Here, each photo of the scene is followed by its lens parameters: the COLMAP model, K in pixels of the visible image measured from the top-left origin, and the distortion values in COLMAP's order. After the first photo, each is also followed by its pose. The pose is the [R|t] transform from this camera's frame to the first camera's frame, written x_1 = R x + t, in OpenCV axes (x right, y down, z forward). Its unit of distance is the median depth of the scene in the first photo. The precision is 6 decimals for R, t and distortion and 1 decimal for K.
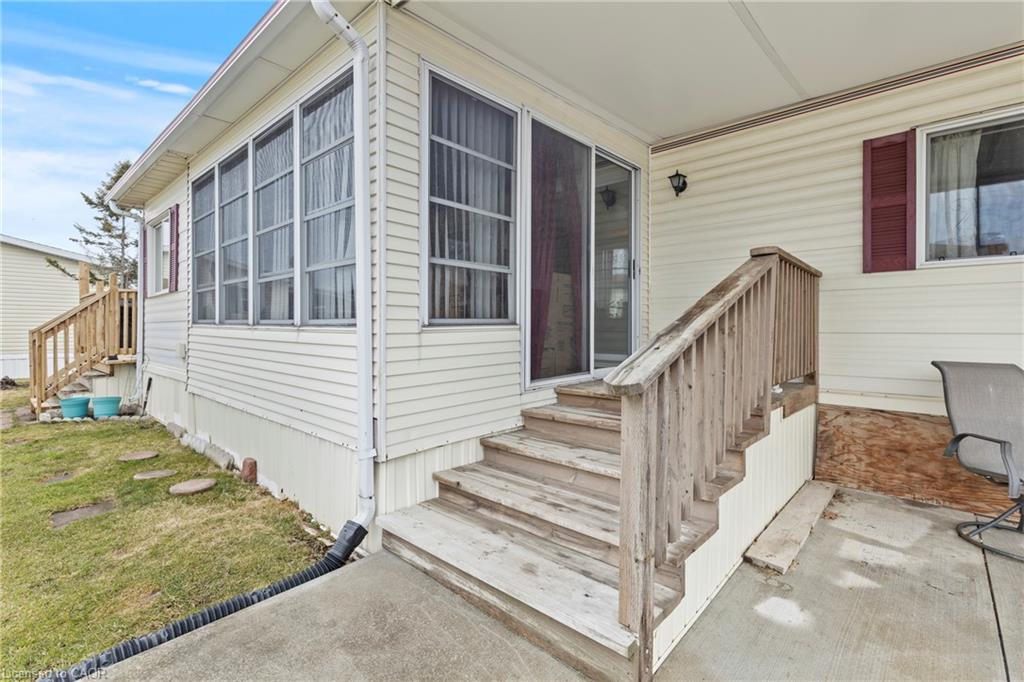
lens RADIAL K [[487.2, 0, 514.7], [0, 487.2, 332.8], [0, 0, 1]] dist [0.006576, -0.003299]
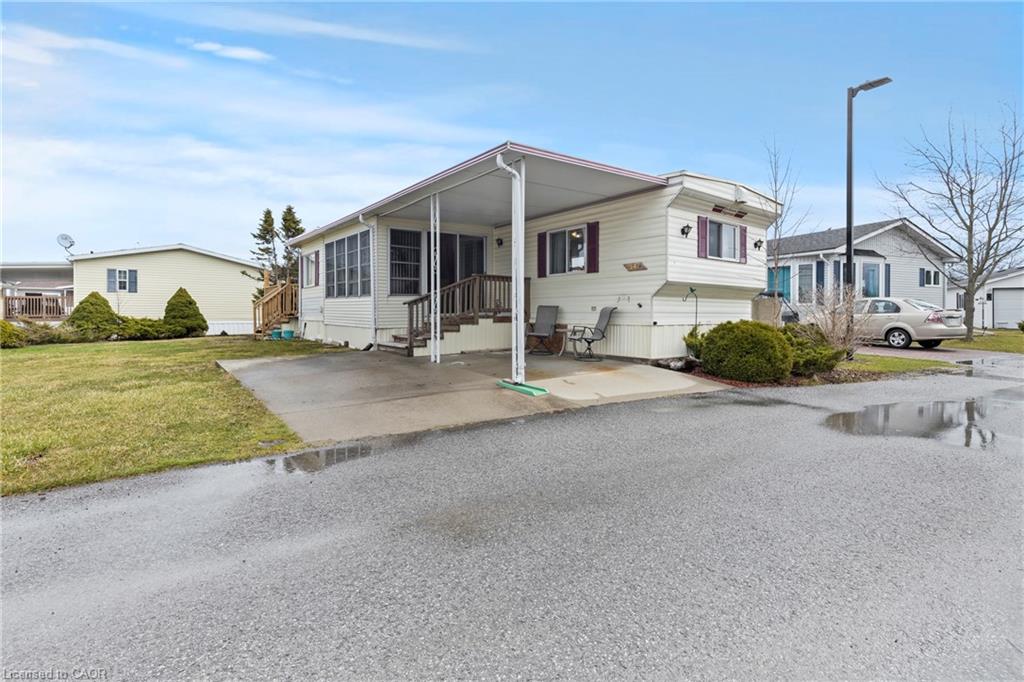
lens RADIAL K [[487.2, 0, 512.8], [0, 487.2, 318.8], [0, 0, 1]] dist [0.006576, -0.003299]
pose [[0.988019, -0.001740, -0.154321, 0.781988], [0.000652, 0.999975, -0.007105, 0.116338], [0.154330, 0.006919, 0.987995, -1.512042]]
